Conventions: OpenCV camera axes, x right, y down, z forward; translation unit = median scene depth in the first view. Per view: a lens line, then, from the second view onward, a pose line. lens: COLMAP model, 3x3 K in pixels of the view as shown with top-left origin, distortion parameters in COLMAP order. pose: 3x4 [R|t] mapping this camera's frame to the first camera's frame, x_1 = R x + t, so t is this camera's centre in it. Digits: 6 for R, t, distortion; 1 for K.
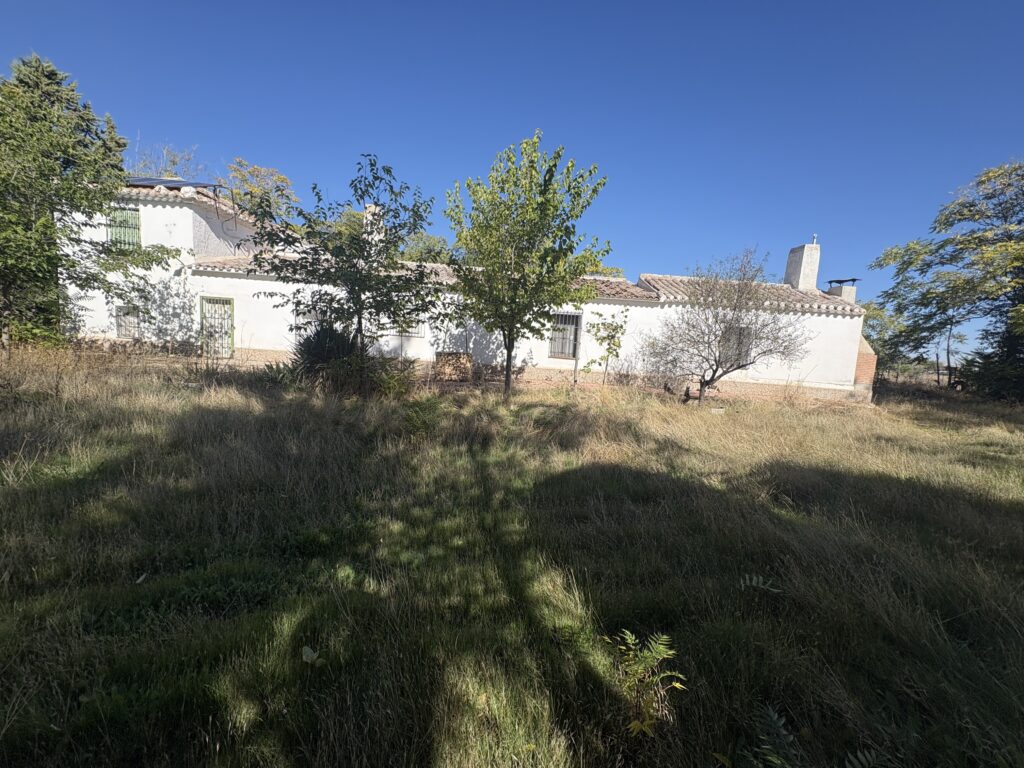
lens RADIAL K [[399.0, 0, 512.0], [0, 399.0, 384.0], [0, 0, 1]] dist [-0.012802, -0.000113]
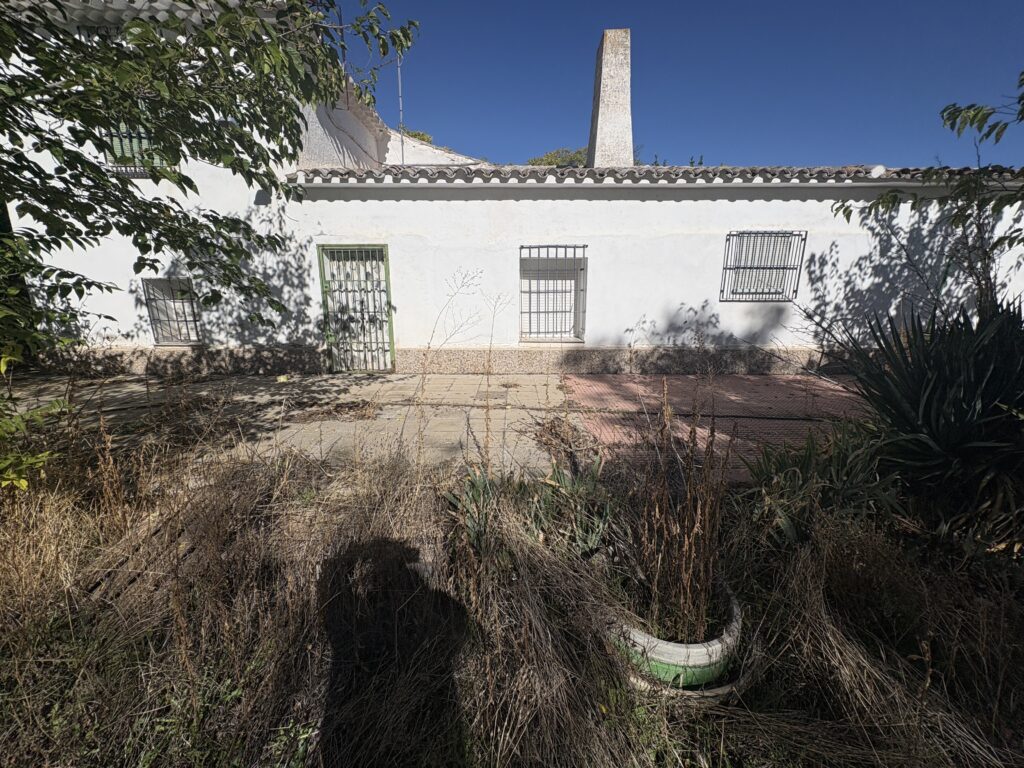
lens RADIAL K [[399.0, 0, 512.0], [0, 399.0, 384.0], [0, 0, 1]] dist [-0.012802, -0.000113]
pose [[0.997446, -0.066237, -0.026738, -0.553959], [0.069172, 0.989063, 0.130265, -0.105280], [0.017818, -0.131782, 0.991119, 0.515453]]
